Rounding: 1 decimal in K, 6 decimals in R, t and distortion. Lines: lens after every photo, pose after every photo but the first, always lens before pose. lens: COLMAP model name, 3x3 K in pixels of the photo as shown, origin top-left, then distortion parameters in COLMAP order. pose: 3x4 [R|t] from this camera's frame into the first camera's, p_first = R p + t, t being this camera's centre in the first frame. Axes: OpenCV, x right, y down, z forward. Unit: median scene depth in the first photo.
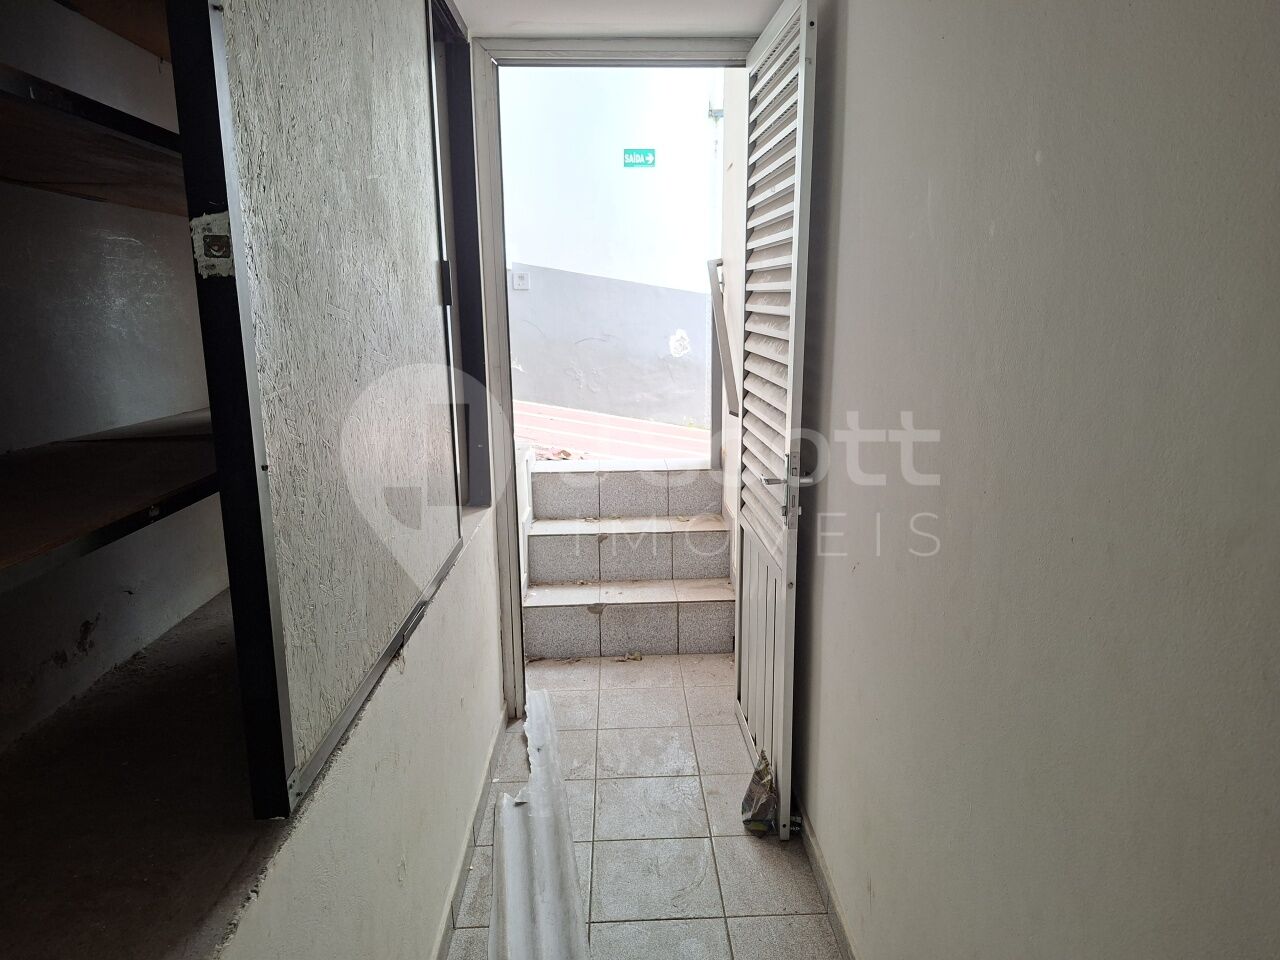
lens RADIAL K [[863.7, 0, 642.0], [0, 863.7, 479.8], [0, 0, 1]] dist [0.005117, 0.000334]
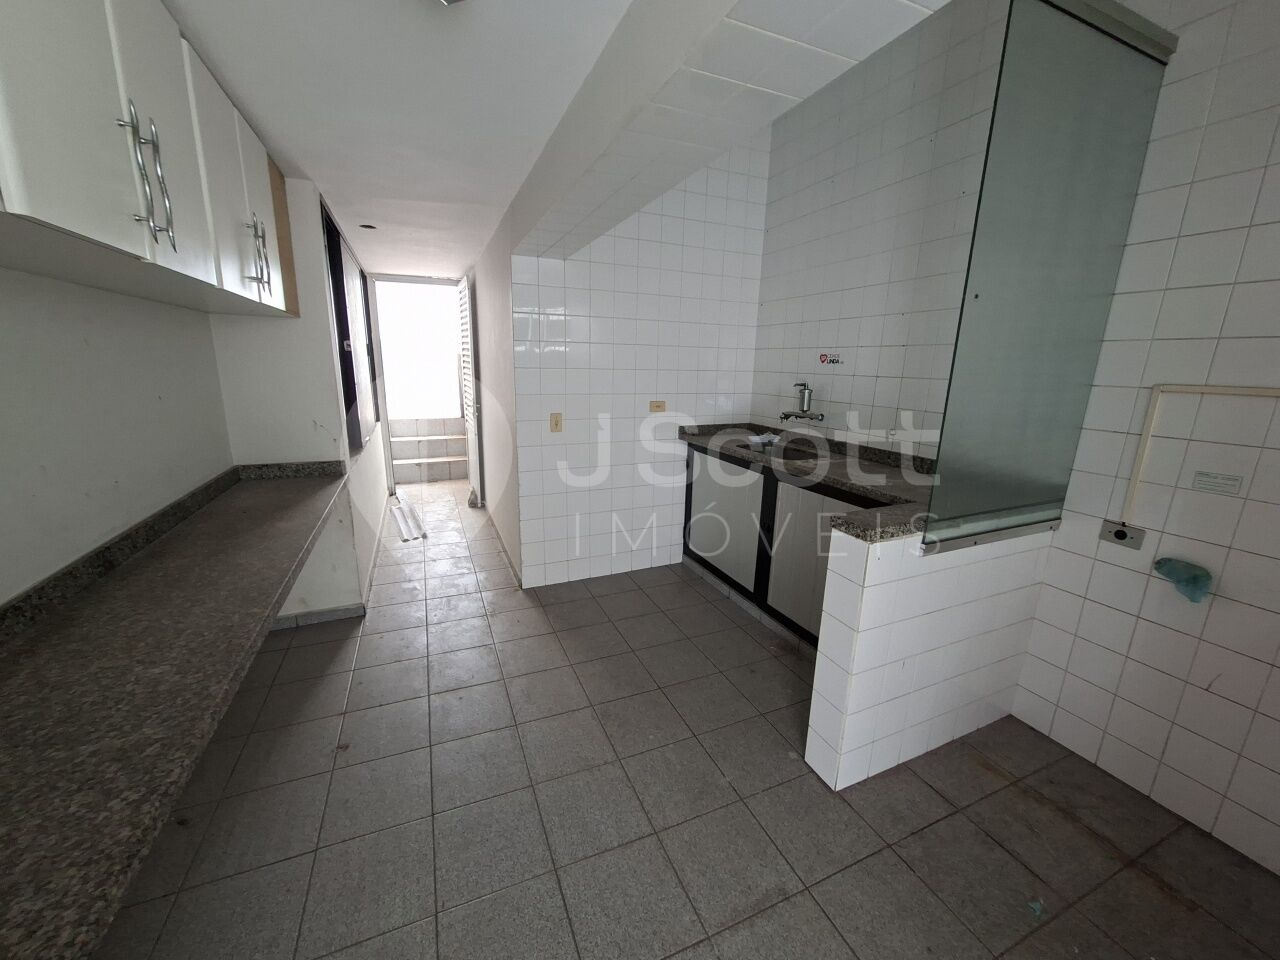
lens RADIAL K [[504.0, 0, 637.4], [0, 504.0, 478.9], [0, 0, 1]] dist [-0.003874, 0.000321]
pose [[0.931146, -0.063391, 0.359094, 0.022984], [0.056235, 0.997956, 0.030348, 0.213790], [-0.360284, -0.008065, 0.932808, -0.973865]]
